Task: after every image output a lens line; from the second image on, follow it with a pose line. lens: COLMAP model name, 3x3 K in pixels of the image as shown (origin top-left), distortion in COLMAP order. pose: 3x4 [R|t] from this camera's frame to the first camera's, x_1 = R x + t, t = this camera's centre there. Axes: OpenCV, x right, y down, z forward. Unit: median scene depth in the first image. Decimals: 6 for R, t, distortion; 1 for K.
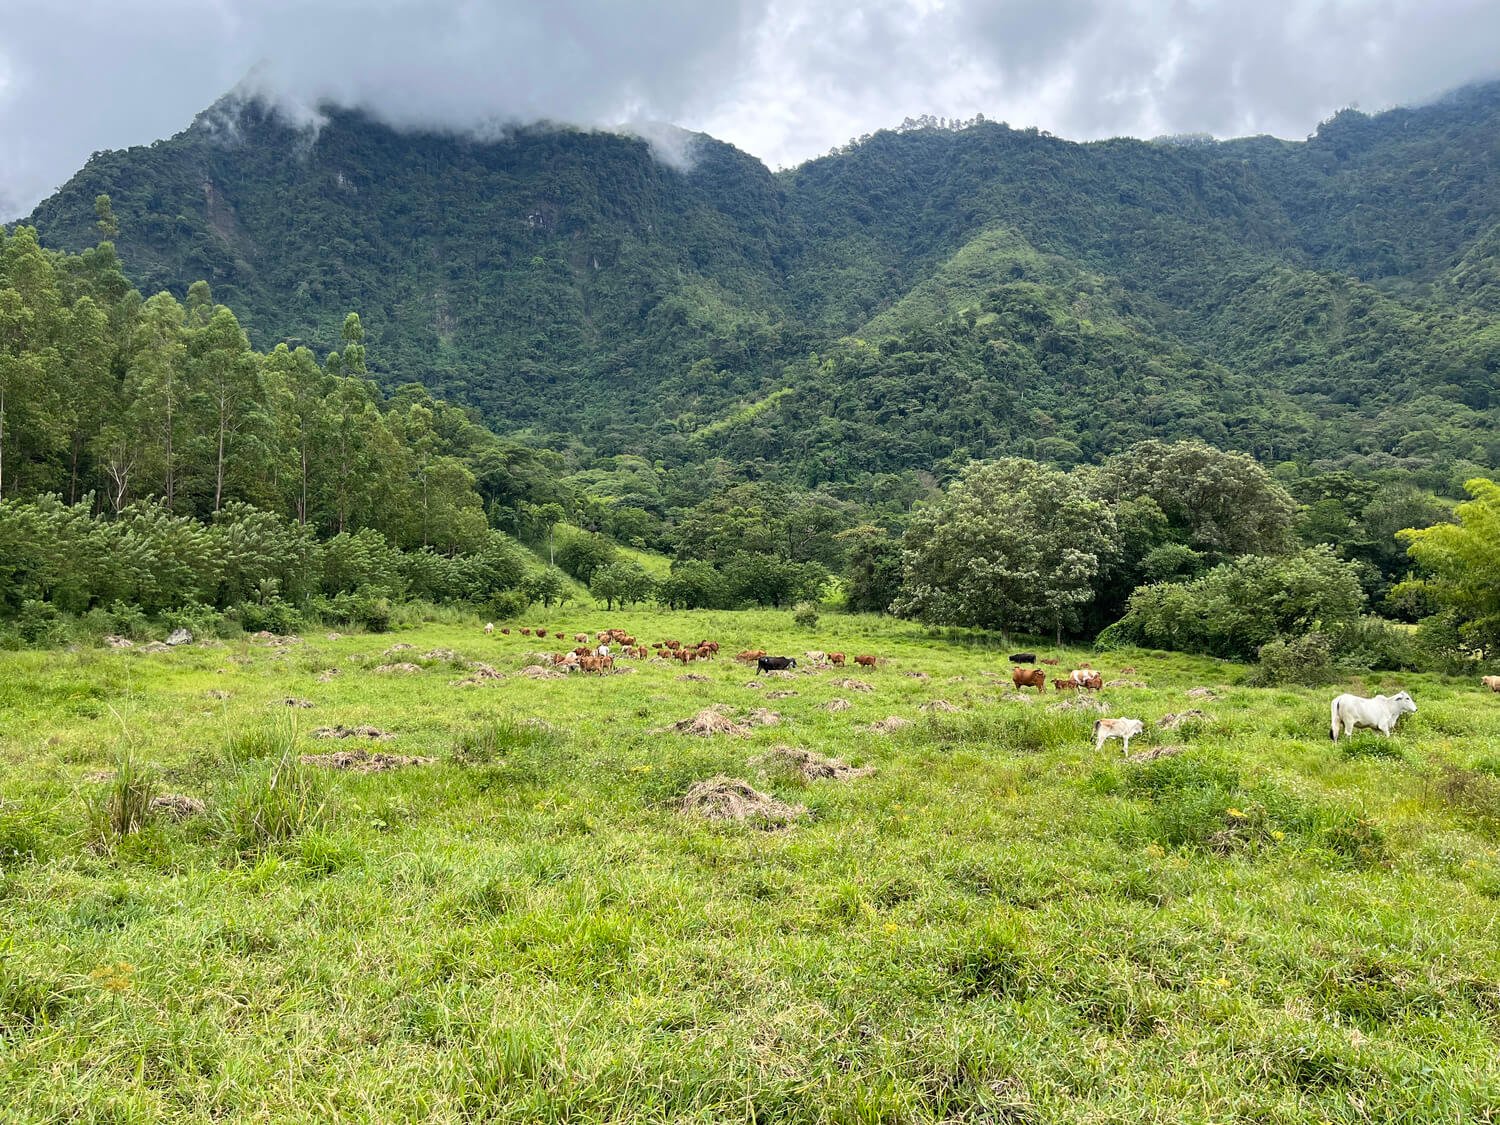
lens RADIAL K [[1137.6, 0, 751.6], [0, 1137.6, 571.8], [0, 0, 1]] dist [0.068398, -0.092244]
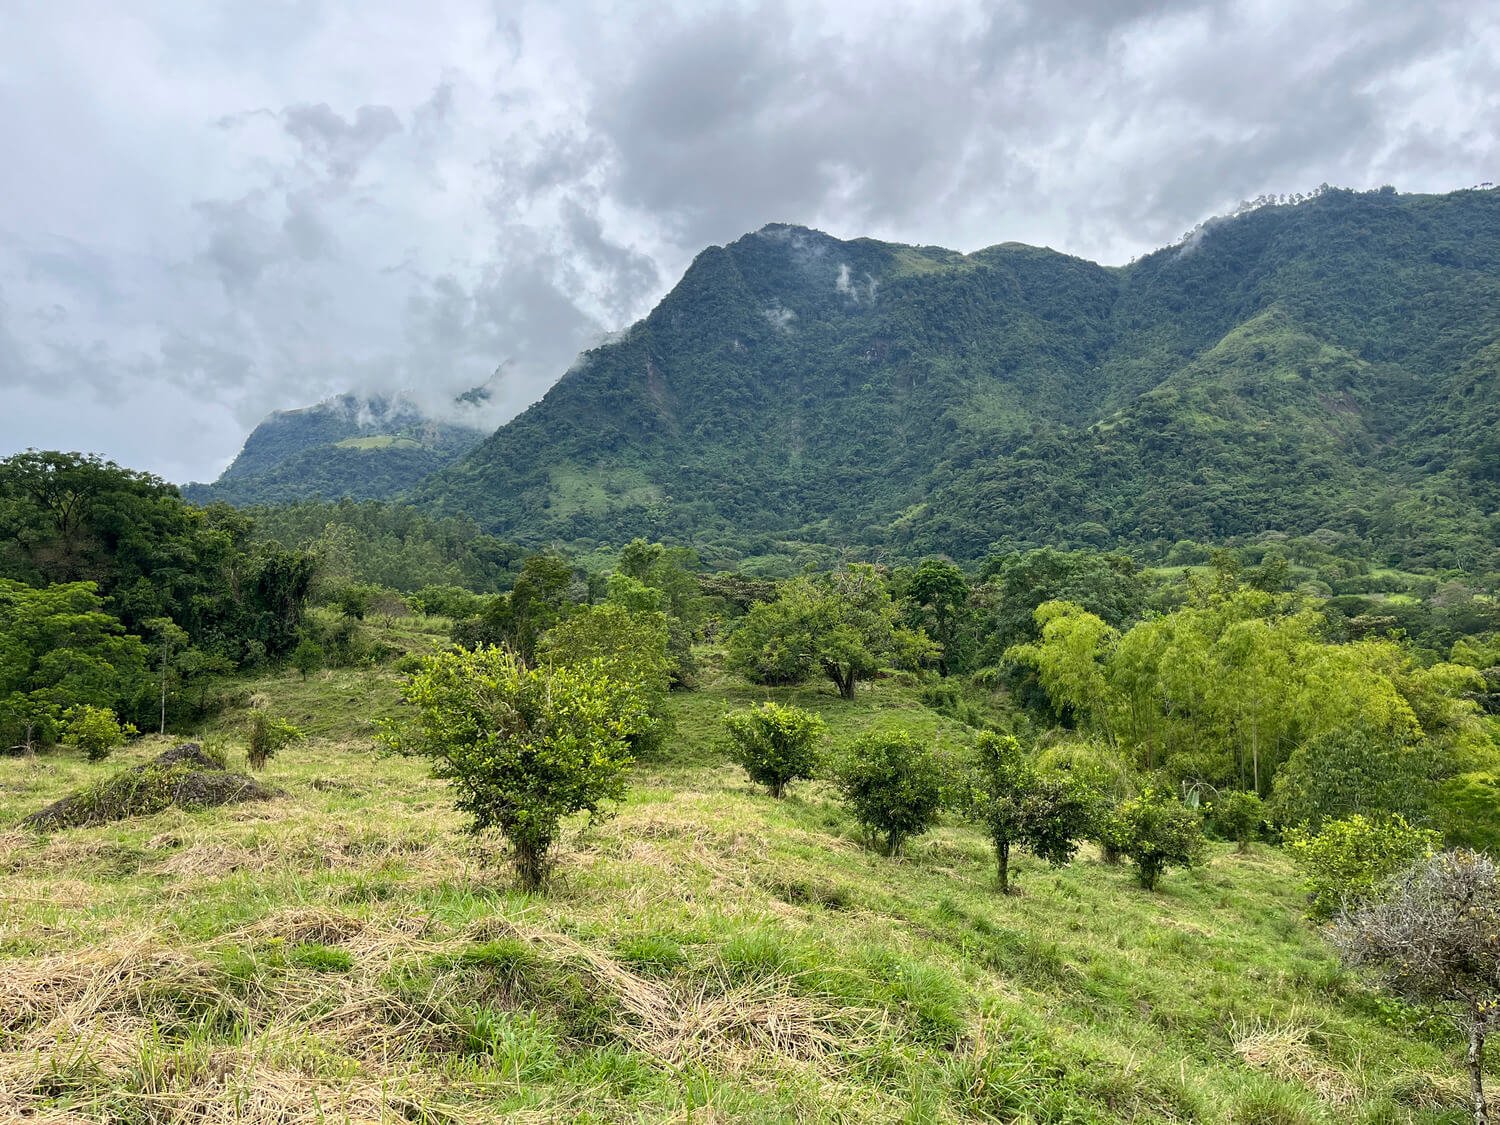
lens RADIAL K [[1137.6, 0, 764.0], [0, 1137.6, 574.6], [0, 0, 1]] dist [0.068398, -0.092244]
pose [[0.896872, -0.024440, -0.441615, 0.431473], [0.005340, 0.998998, -0.044441, 0.004491], [0.442259, 0.037500, 0.896103, -0.344141]]
